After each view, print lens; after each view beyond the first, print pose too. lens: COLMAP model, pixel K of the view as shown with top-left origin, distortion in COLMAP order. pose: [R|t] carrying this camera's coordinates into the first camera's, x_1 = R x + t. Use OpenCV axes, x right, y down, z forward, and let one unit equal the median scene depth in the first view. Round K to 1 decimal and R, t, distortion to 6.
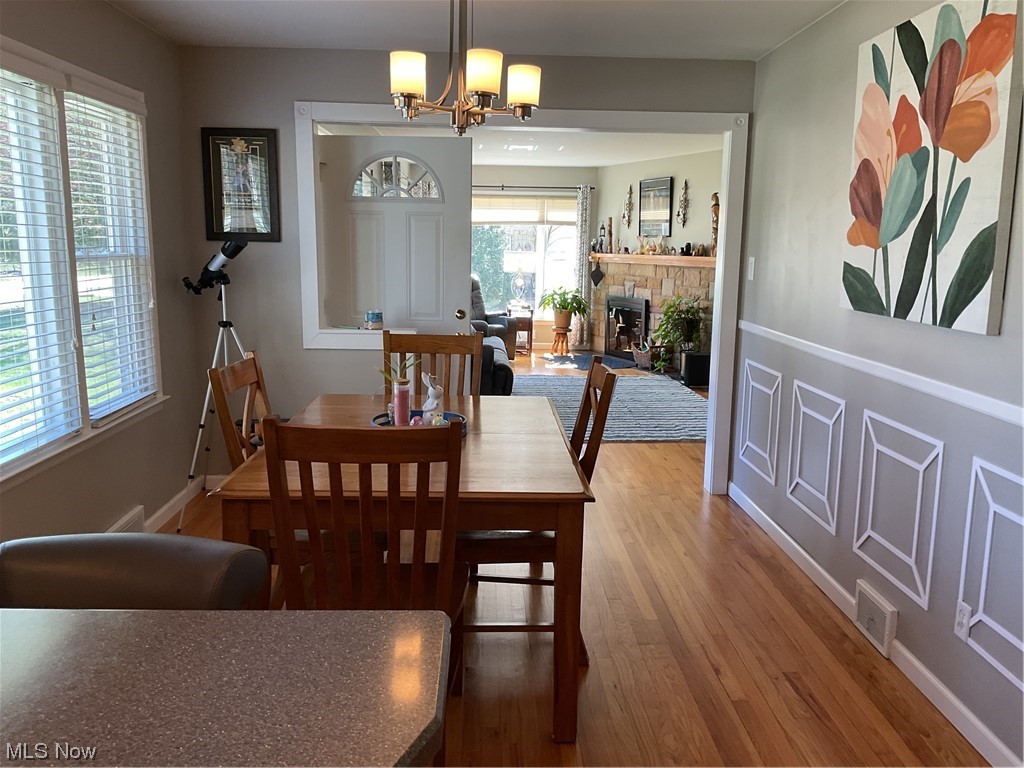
lens RADIAL K [[842.7, 0, 507.9], [0, 842.7, 380.2], [0, 0, 1]] dist [0.100155, -0.198206]
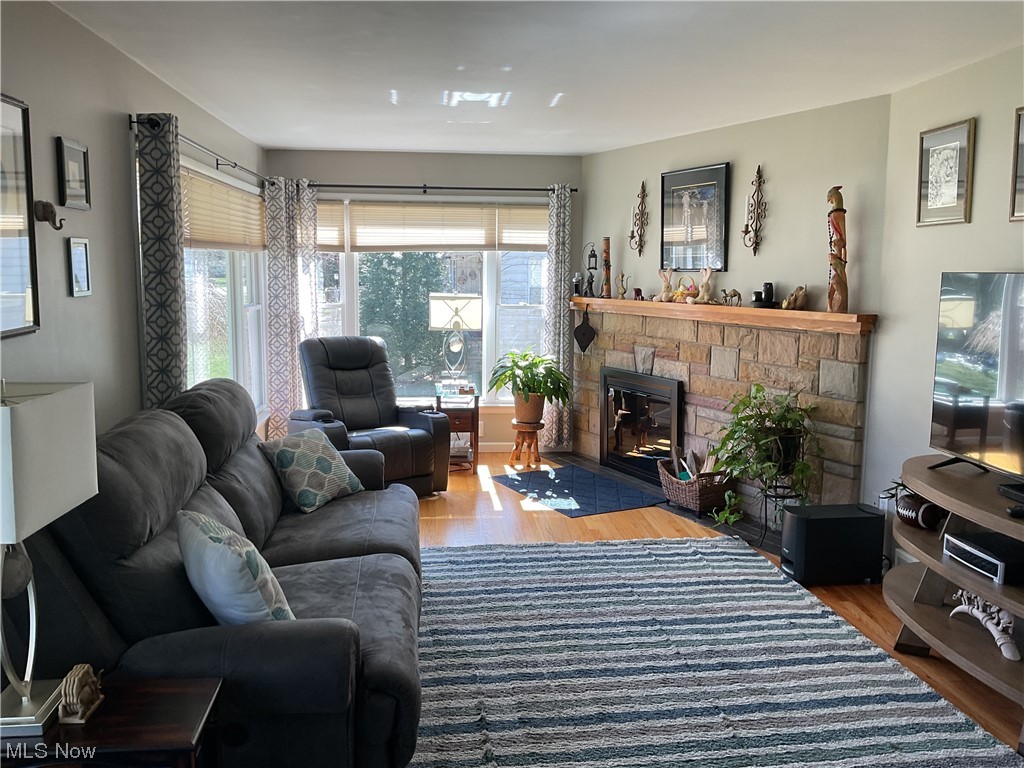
lens RADIAL K [[842.7, 0, 507.9], [0, 842.7, 380.2], [0, 0, 1]] dist [0.100155, -0.198206]
pose [[0.997857, -0.015222, 0.063631, 0.012638], [0.016982, 0.999485, -0.027212, -0.077592], [-0.063184, 0.028234, 0.997602, 0.416190]]
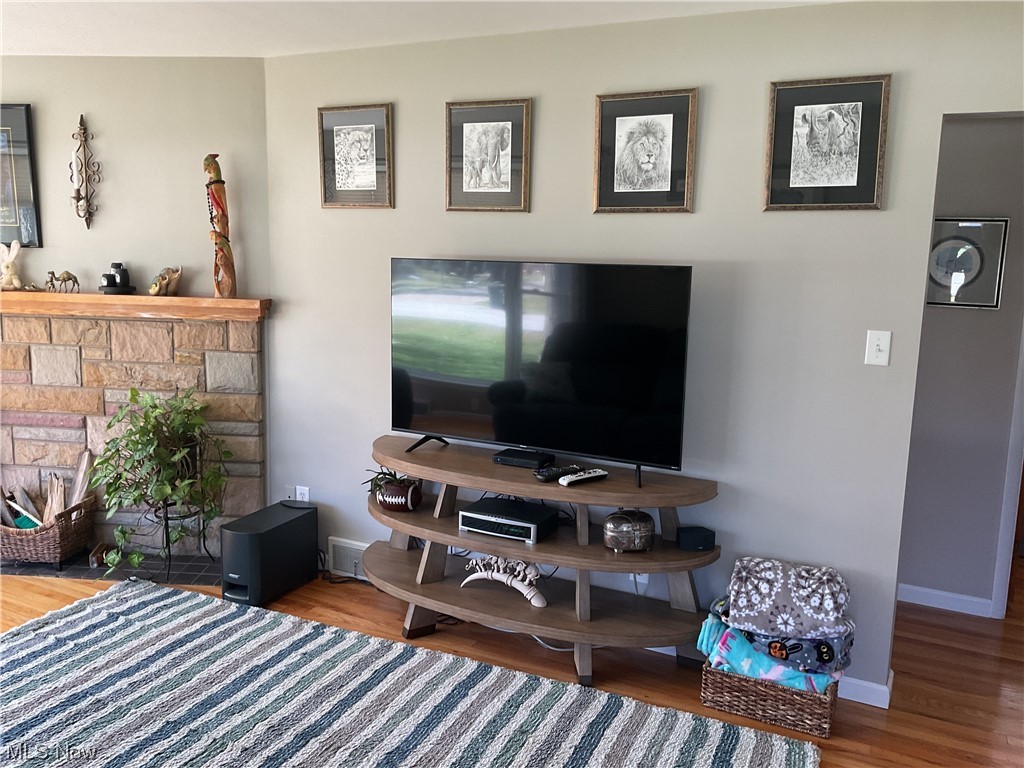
lens RADIAL K [[842.7, 0, 507.9], [0, 842.7, 380.2], [0, 0, 1]] dist [0.100155, -0.198206]
pose [[0.474332, -0.141066, 0.868971, -0.069480], [0.124442, 0.987911, 0.092447, -0.103048], [-0.871507, 0.064286, 0.486152, 0.536948]]
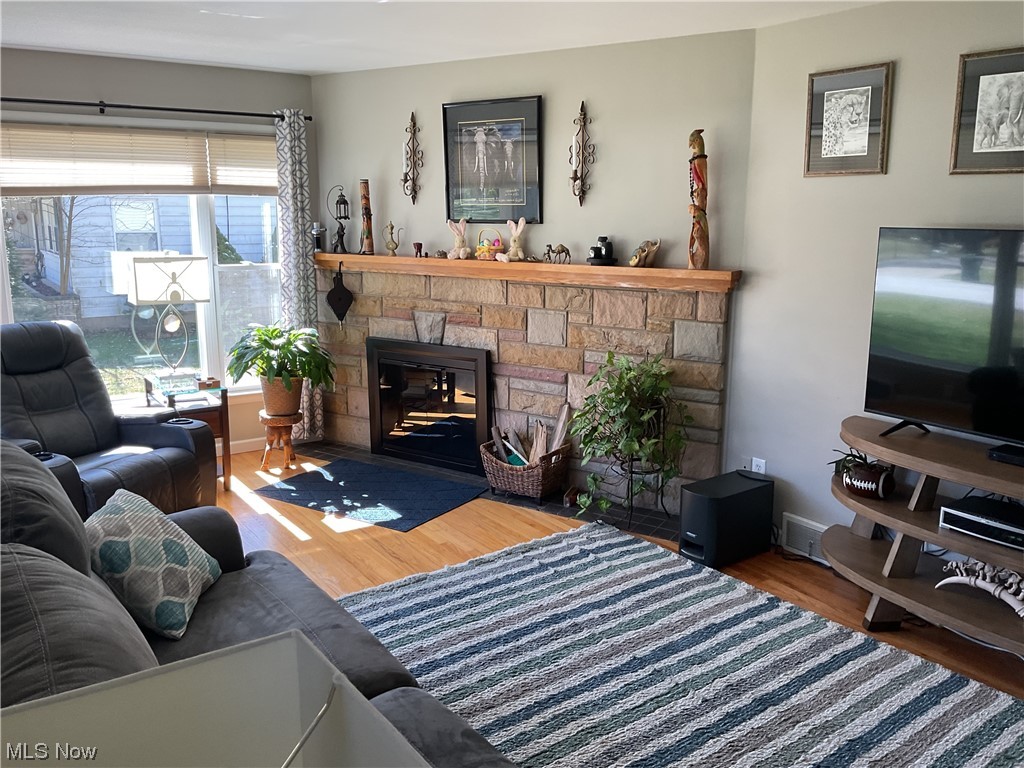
lens RADIAL K [[842.7, 0, 507.9], [0, 842.7, 380.2], [0, 0, 1]] dist [0.100155, -0.198206]
pose [[0.837463, -0.118741, 0.533438, -0.083812], [0.095345, 0.992886, 0.071327, -0.105265], [-0.538112, -0.008873, 0.842827, 0.544341]]
